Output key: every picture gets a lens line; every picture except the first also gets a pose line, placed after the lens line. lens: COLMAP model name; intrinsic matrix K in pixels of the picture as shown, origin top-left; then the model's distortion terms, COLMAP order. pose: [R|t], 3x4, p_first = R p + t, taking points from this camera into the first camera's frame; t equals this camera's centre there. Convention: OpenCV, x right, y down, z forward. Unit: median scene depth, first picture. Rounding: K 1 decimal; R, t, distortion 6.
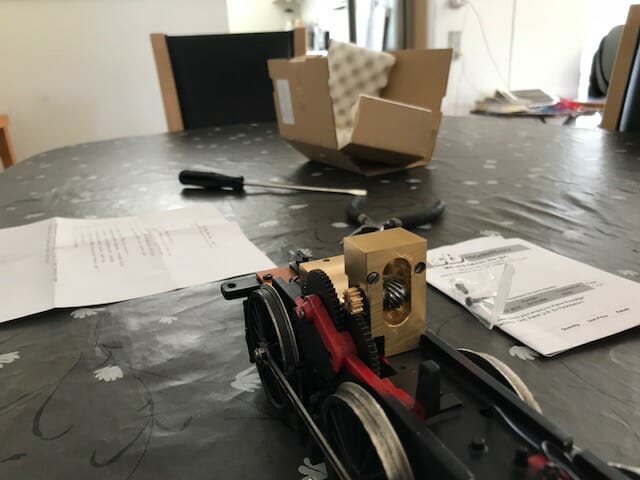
lens RADIAL K [[526.4, 0, 320.0], [0, 526.4, 240.0], [0, 0, 1]] dist [0.017036, 0.006902]
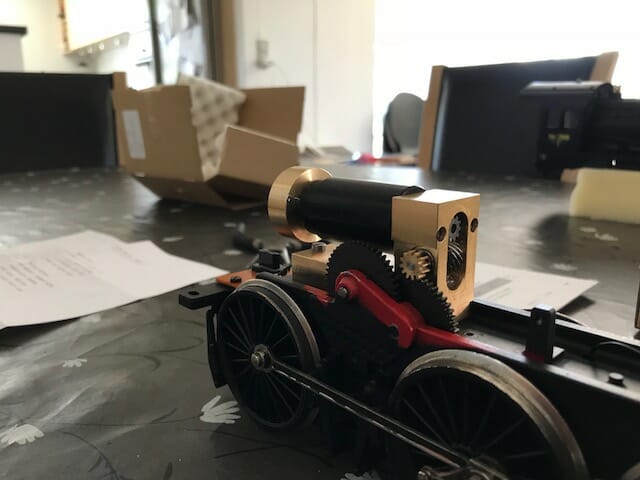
lens RADIAL K [[535.8, 0, 320.0], [0, 535.8, 240.0], [0, 0, 1]] dist [-0.007412, 0.006099]
pose [[0.934905, -0.050066, 0.351349, -0.114113], [0.089685, 0.991196, -0.097400, 0.042490], [-0.343379, 0.122570, 0.931165, 0.064032]]
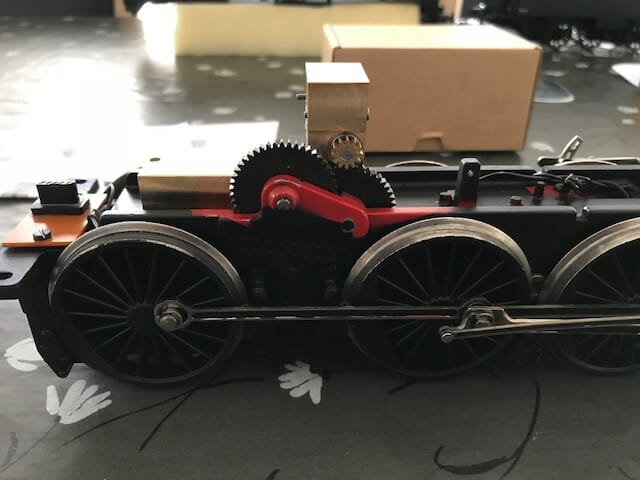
lens RADIAL K [[526.4, 0, 320.0], [0, 526.4, 240.0], [0, 0, 1]] dist [0.017036, 0.006902]
pose [[0.387054, -0.434941, 0.813029, -0.191076], [0.299793, 0.893209, 0.335114, -0.010766], [-0.871959, 0.114033, 0.476112, 0.183615]]
